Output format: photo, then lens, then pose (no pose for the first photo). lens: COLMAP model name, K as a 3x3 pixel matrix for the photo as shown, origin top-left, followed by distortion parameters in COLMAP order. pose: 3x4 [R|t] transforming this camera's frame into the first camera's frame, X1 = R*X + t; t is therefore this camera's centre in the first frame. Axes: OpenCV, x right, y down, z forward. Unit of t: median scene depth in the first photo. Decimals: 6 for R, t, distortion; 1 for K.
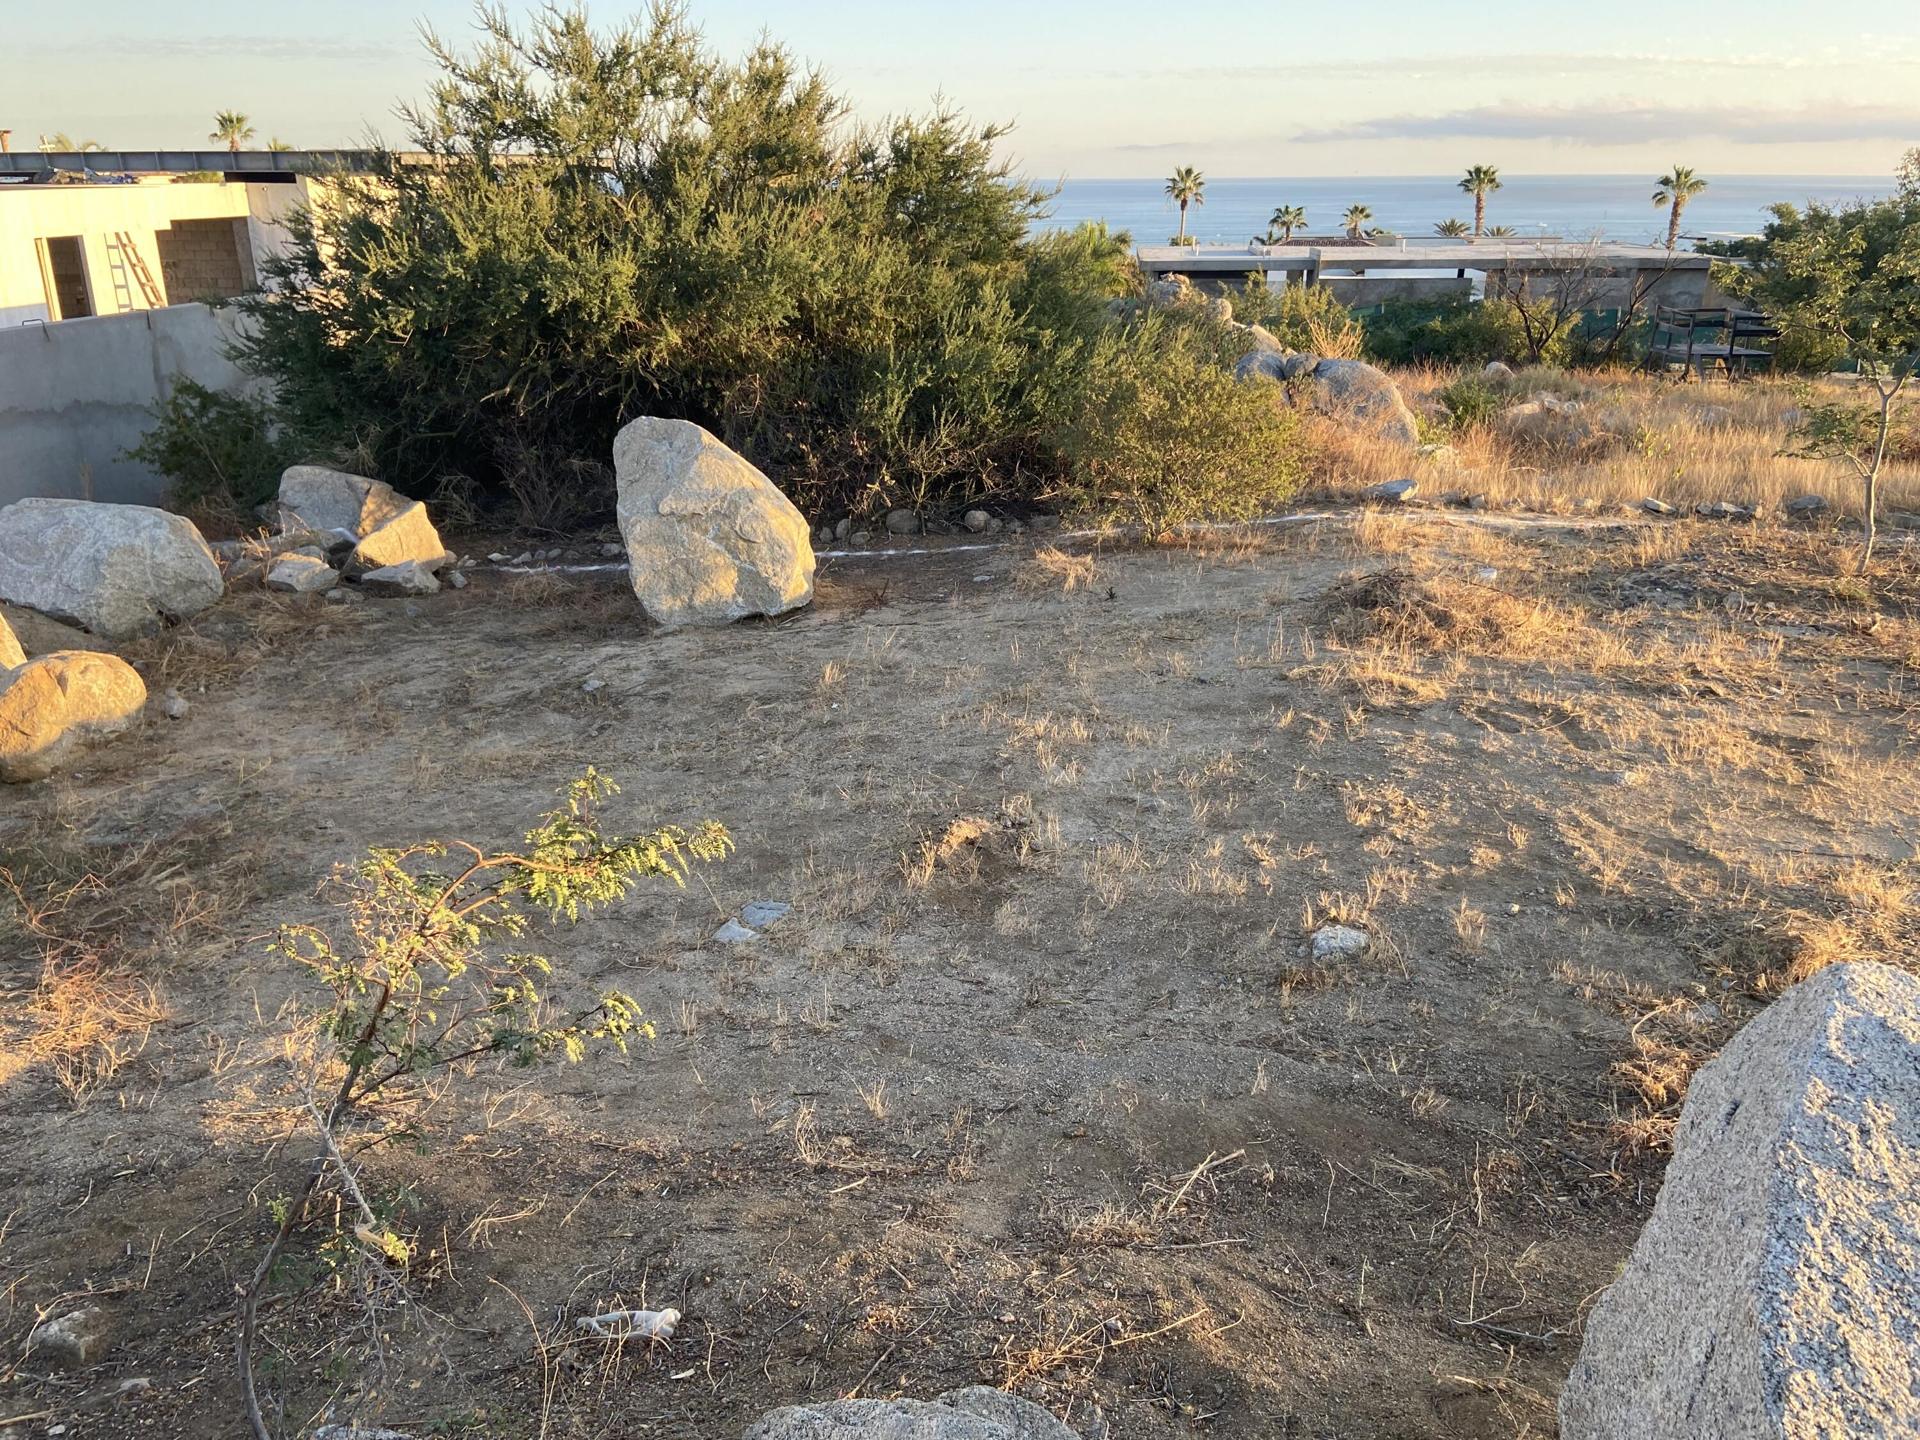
lens RADIAL K [[1439.6, 0, 940.6], [0, 1439.6, 708.7], [0, 0, 1]] dist [0.122243, -0.152212]
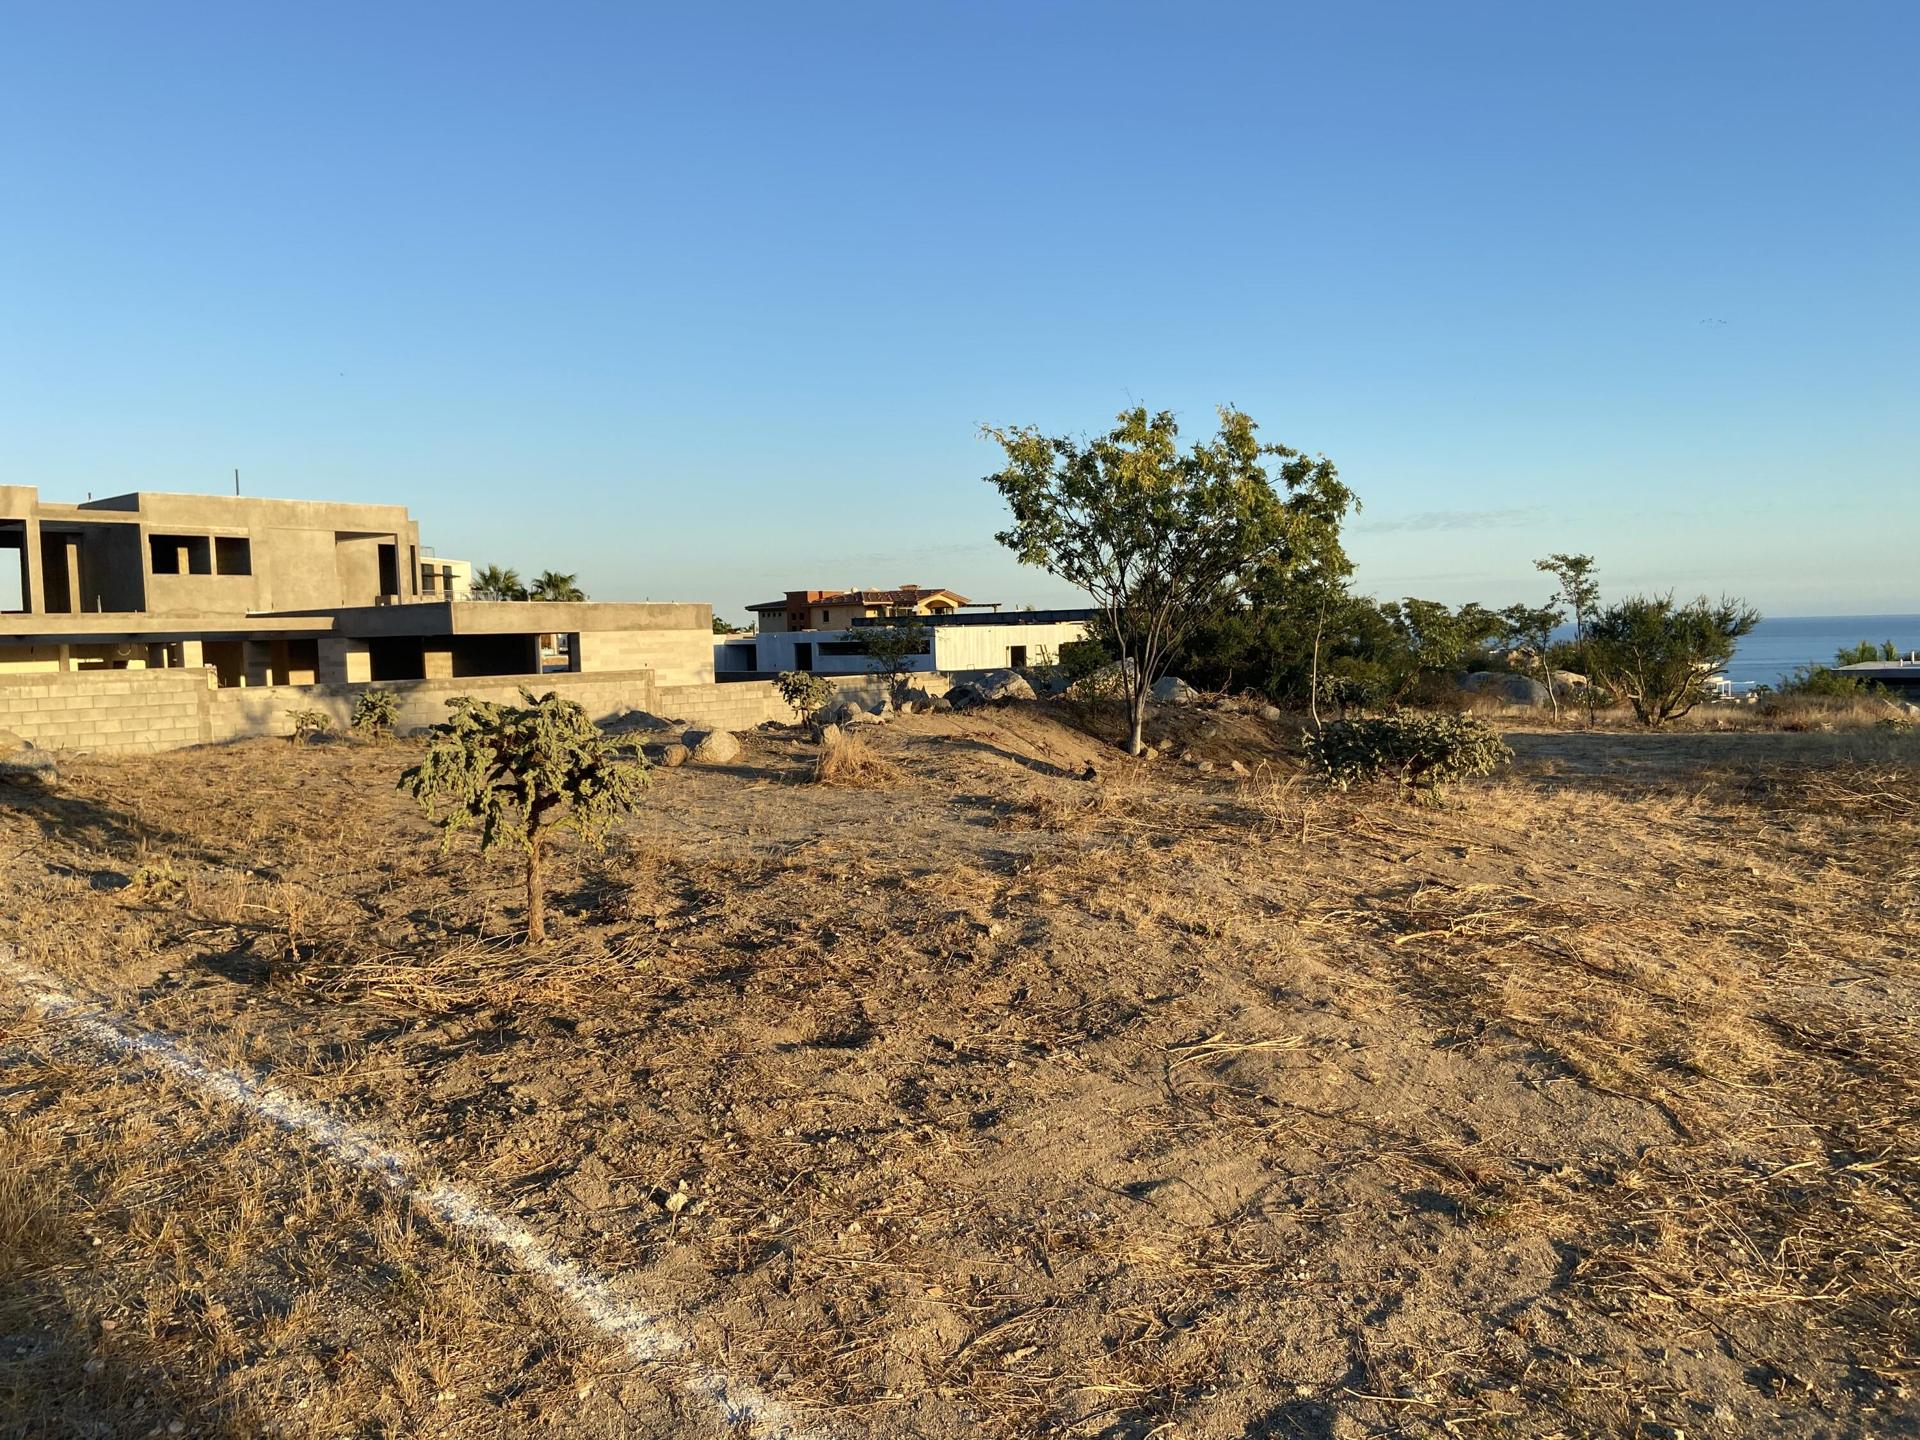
lens RADIAL K [[1439.6, 0, 933.8], [0, 1439.6, 718.8], [0, 0, 1]] dist [0.122243, -0.152212]
pose [[0.834608, 0.011233, -0.550730, 0.934317], [-0.166080, 0.958399, -0.232139, 0.585765], [0.525212, 0.285210, 0.801753, -1.462926]]
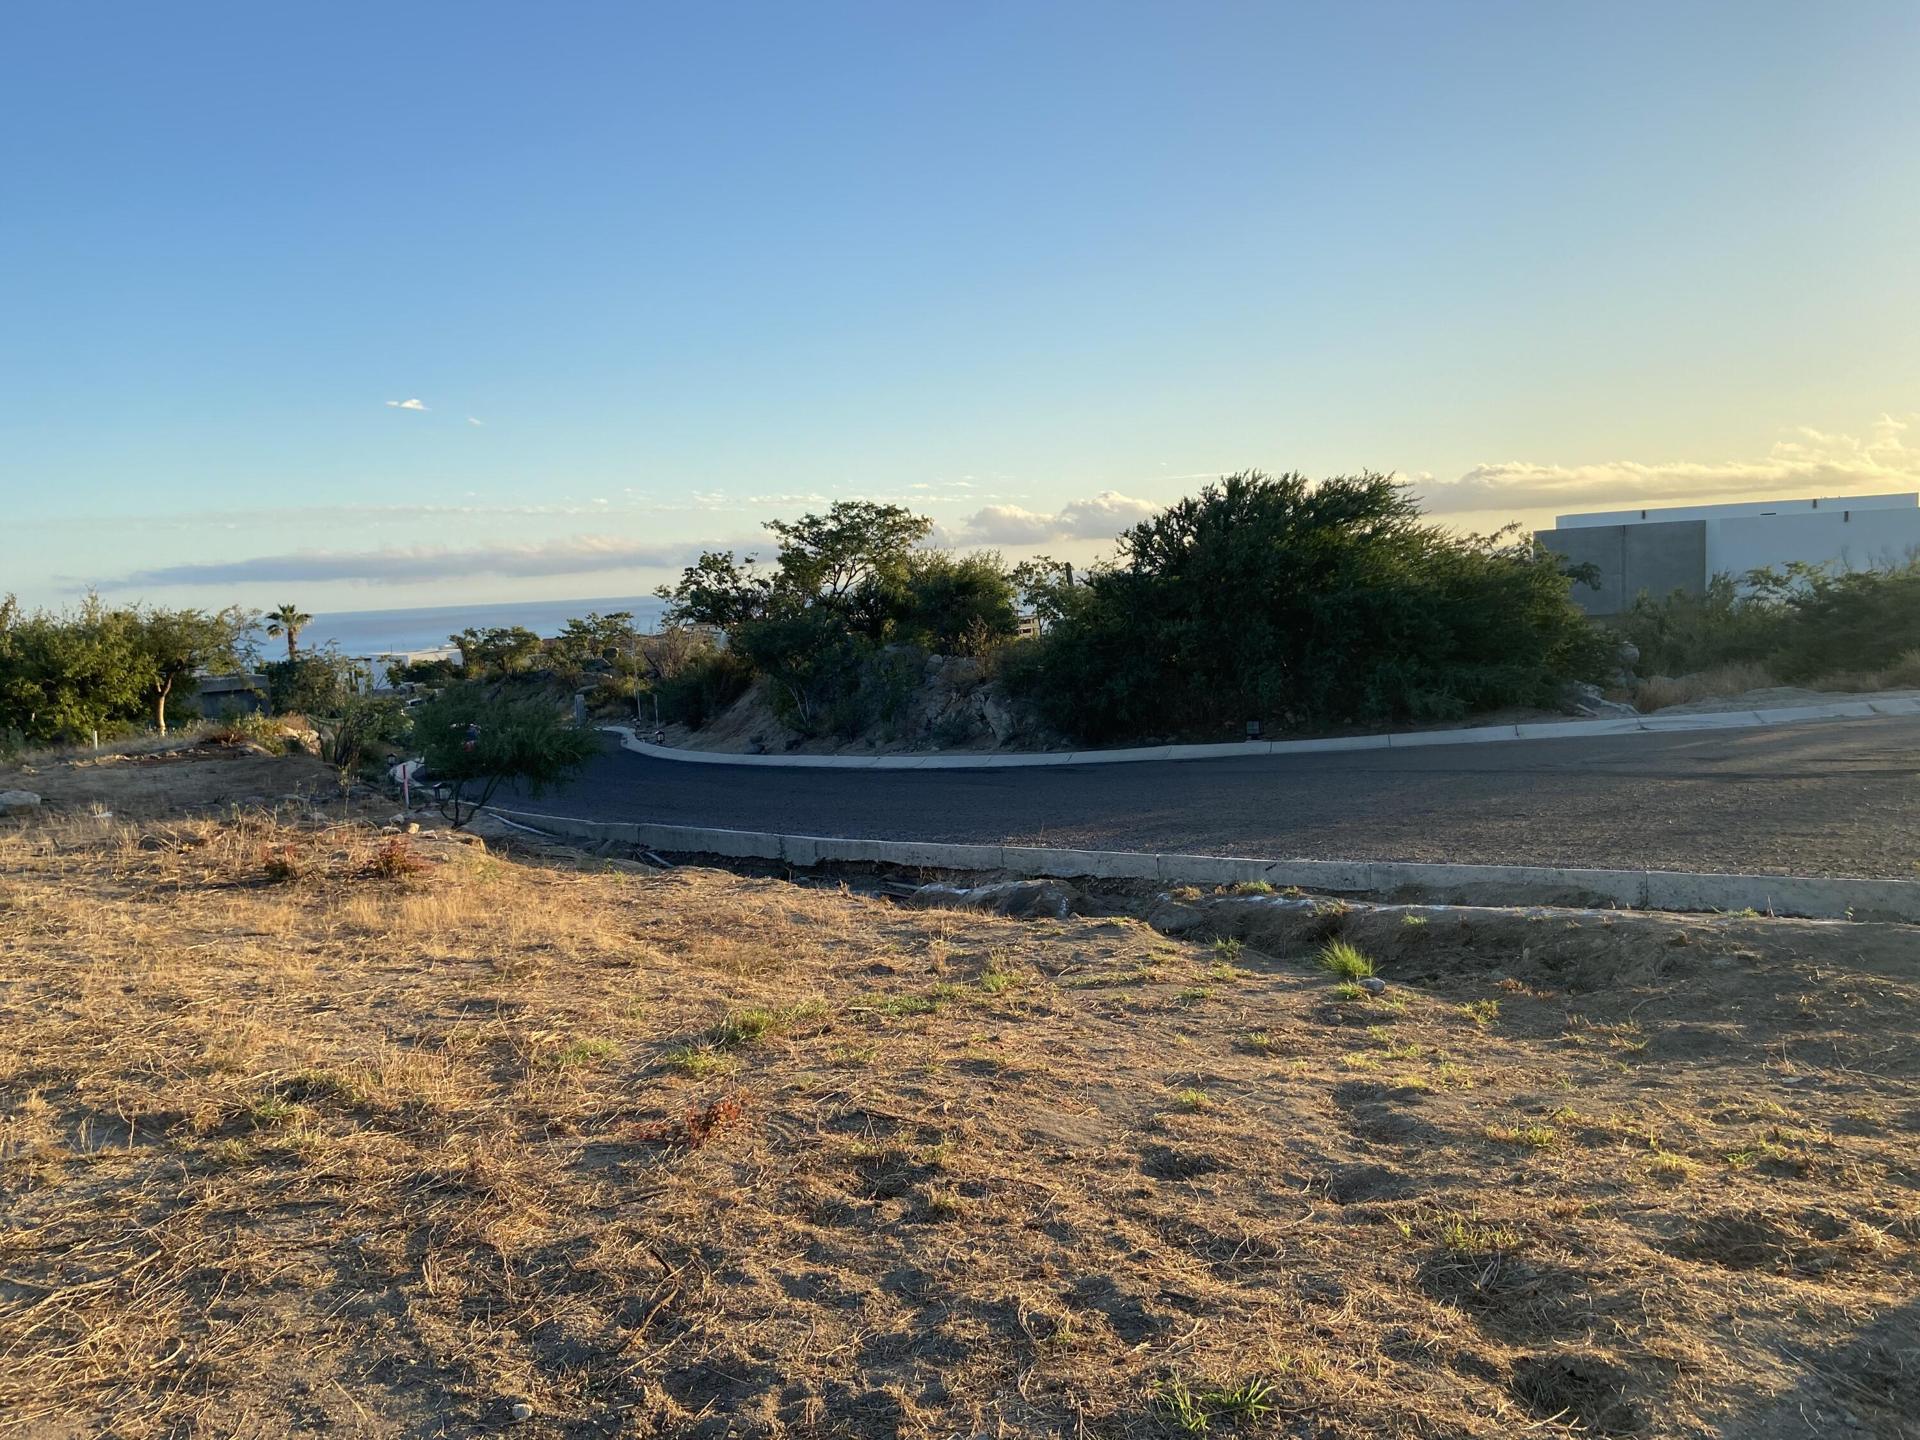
lens RADIAL K [[1439.6, 0, 964.1], [0, 1439.6, 727.8], [0, 0, 1]] dist [0.122243, -0.152212]
pose [[0.733111, -0.116029, 0.670139, 0.946932], [0.288990, 0.945106, -0.152509, 0.567067], [-0.615657, 0.305469, 0.726399, -1.439876]]
